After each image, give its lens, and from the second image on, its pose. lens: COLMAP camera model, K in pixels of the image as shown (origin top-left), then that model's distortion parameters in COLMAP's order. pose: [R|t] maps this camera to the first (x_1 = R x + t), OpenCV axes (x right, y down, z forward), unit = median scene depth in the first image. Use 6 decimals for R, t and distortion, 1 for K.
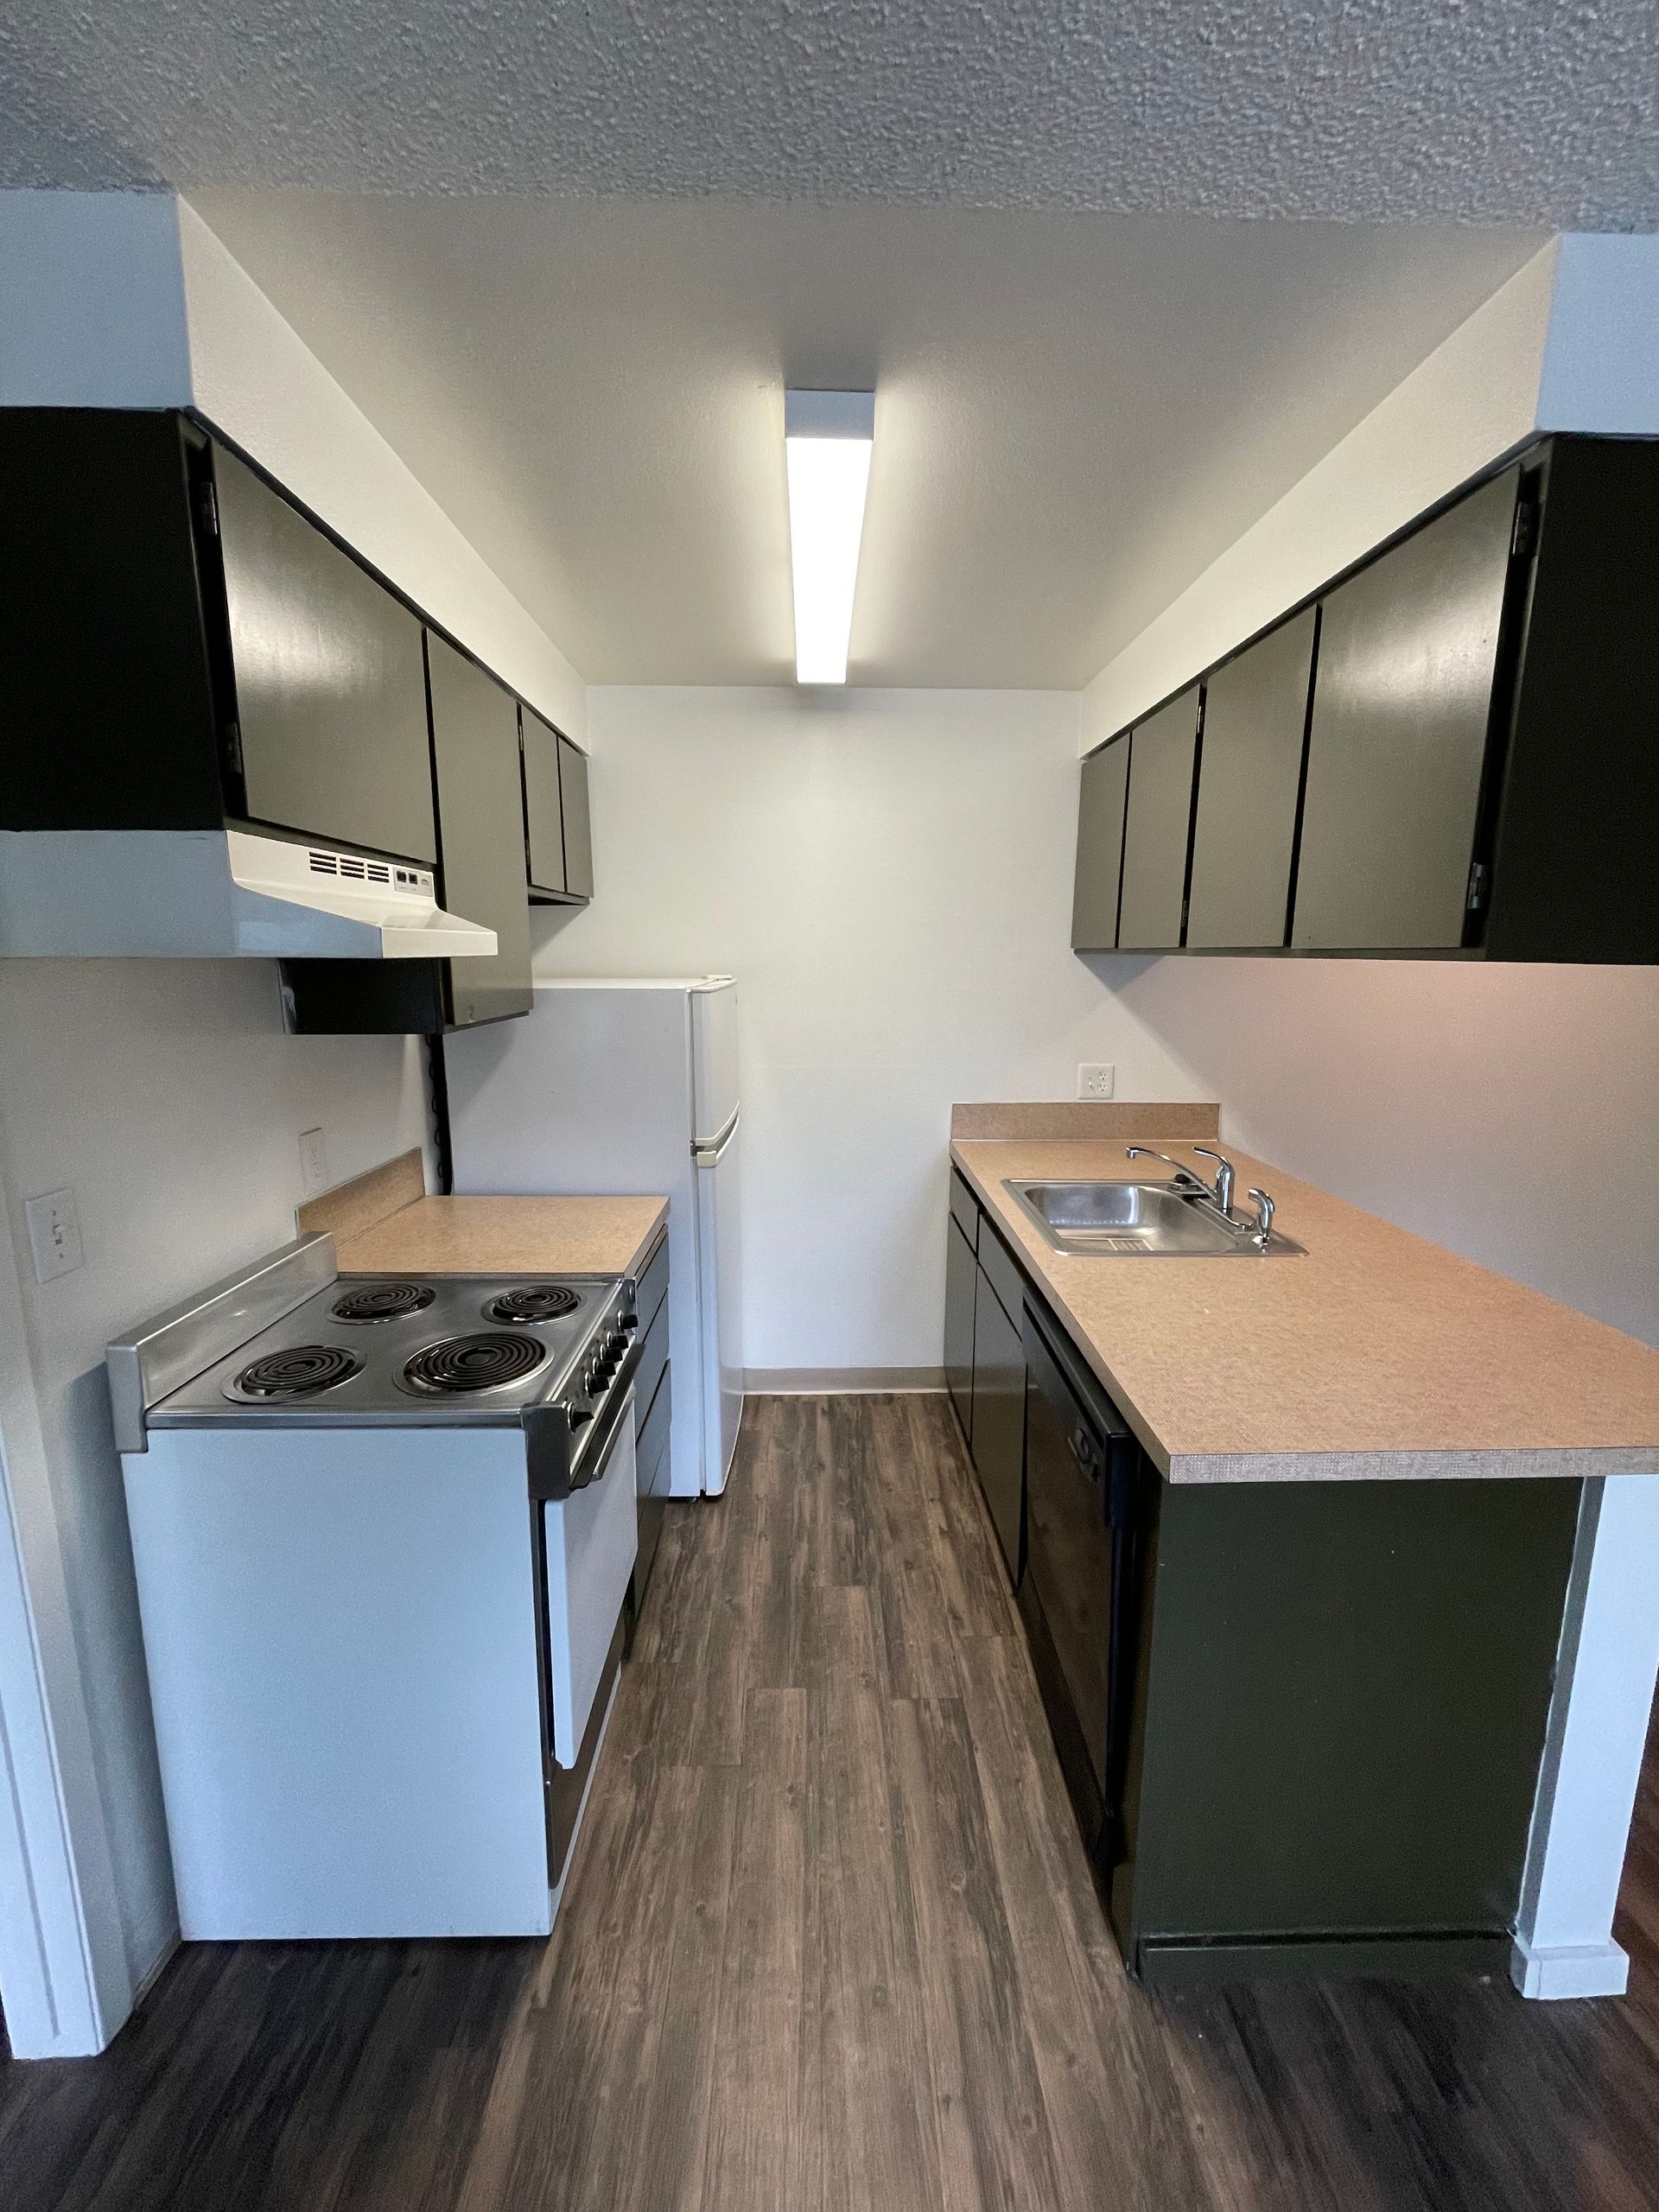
lens RADIAL K [[892.7, 0, 831.9], [0, 892.7, 1103.2], [0, 0, 1]] dist [-0.000866, -0.000341]
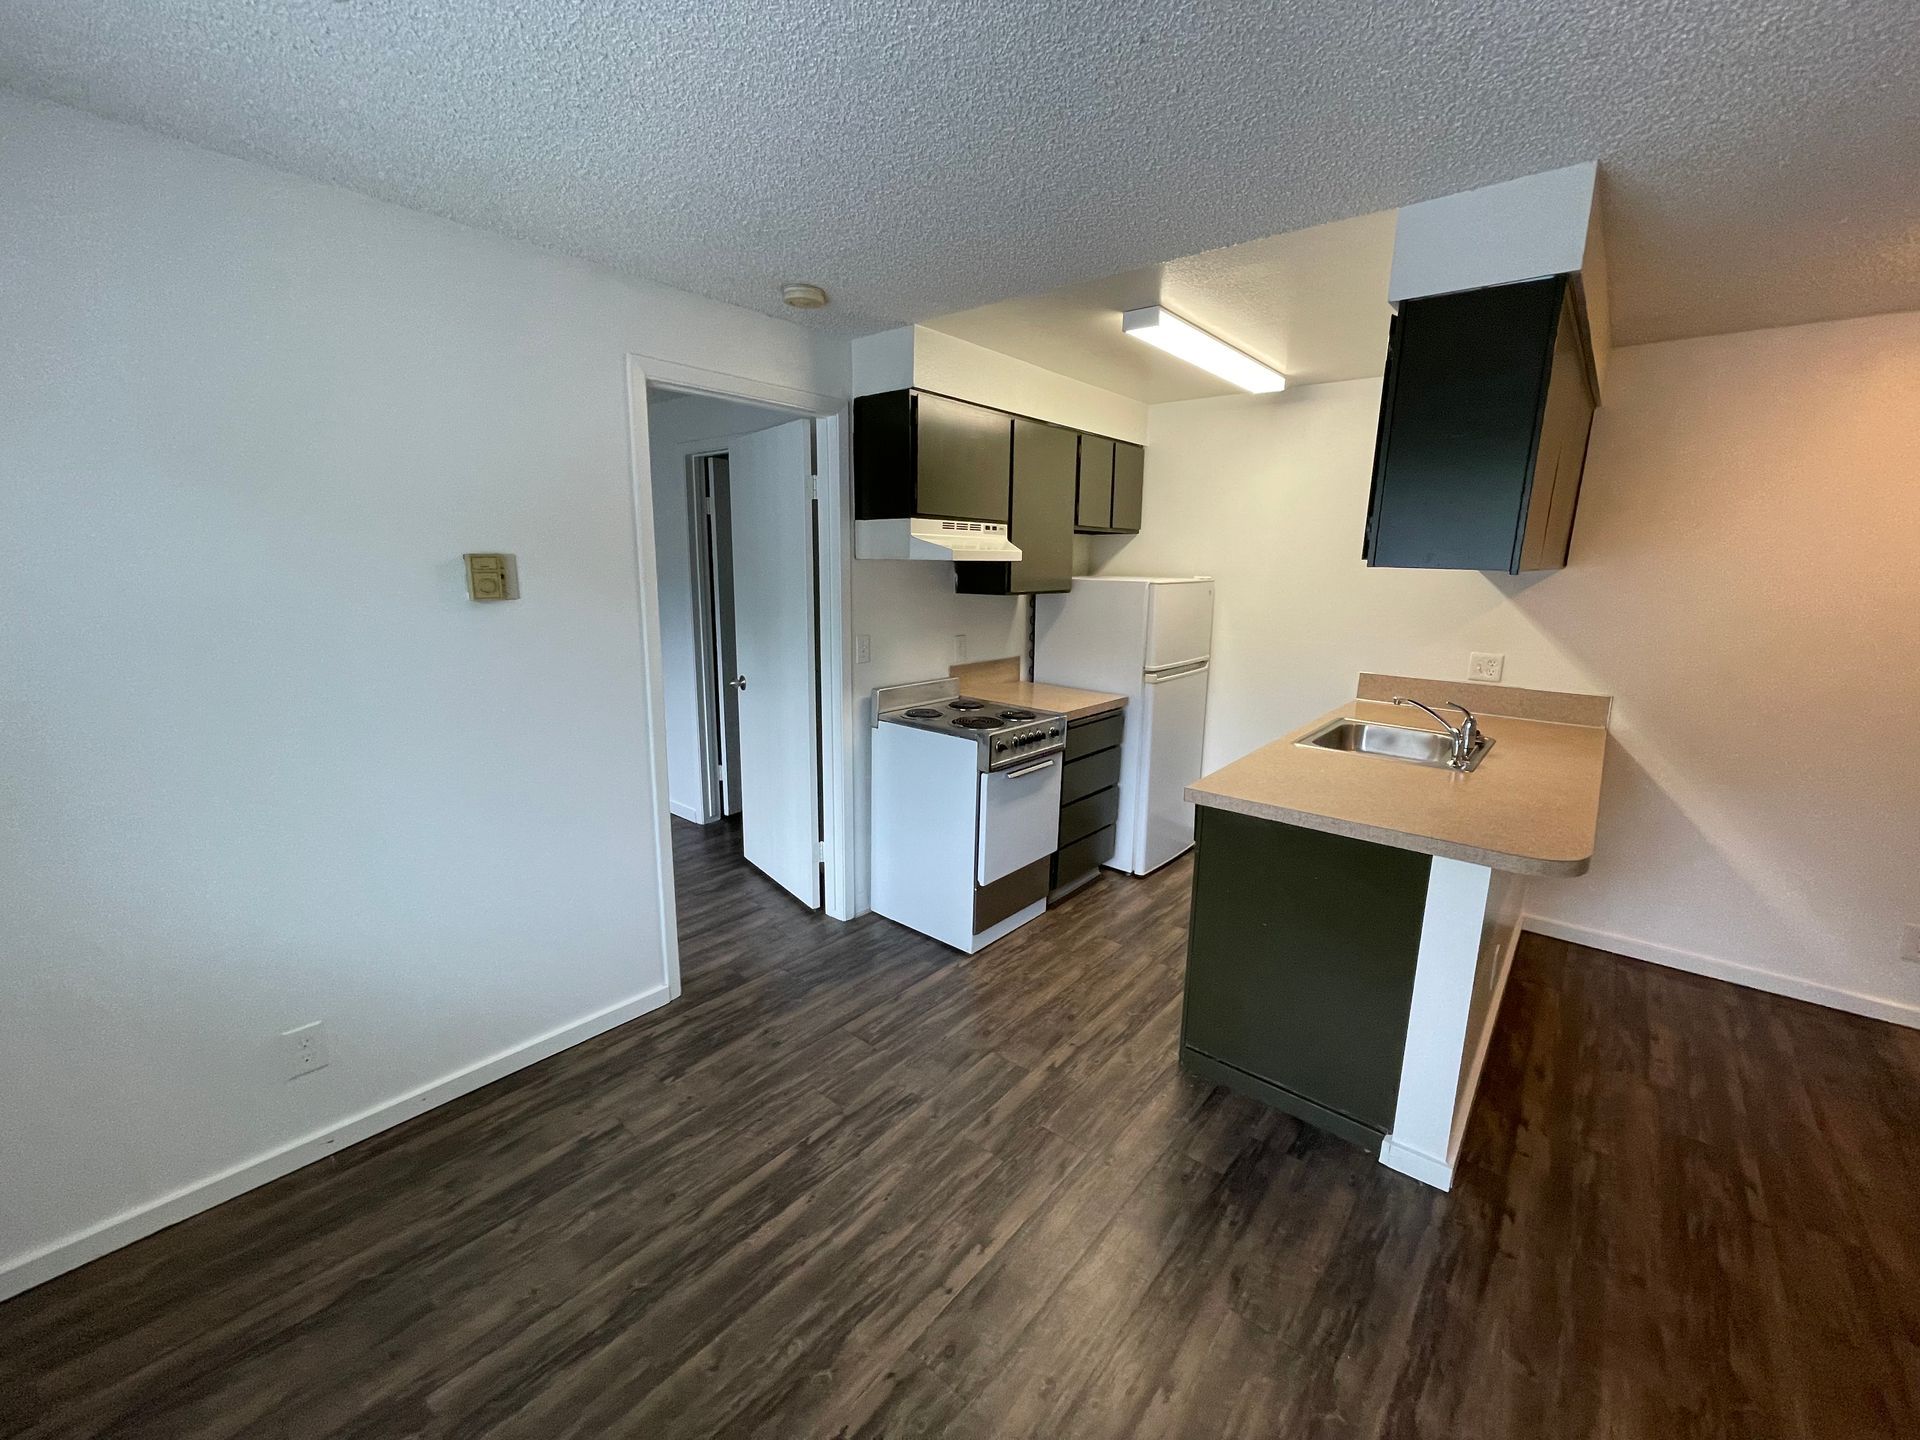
lens RADIAL K [[774.8, 0, 964.3], [0, 774.8, 716.4], [0, 0, 1]] dist [-0.000866, -0.000341]
pose [[0.749080, 0.139511, -0.647623, 0.770311], [-0.122014, 0.989905, 0.072116, 0.092499], [0.651147, 0.024999, 0.758540, -0.531155]]
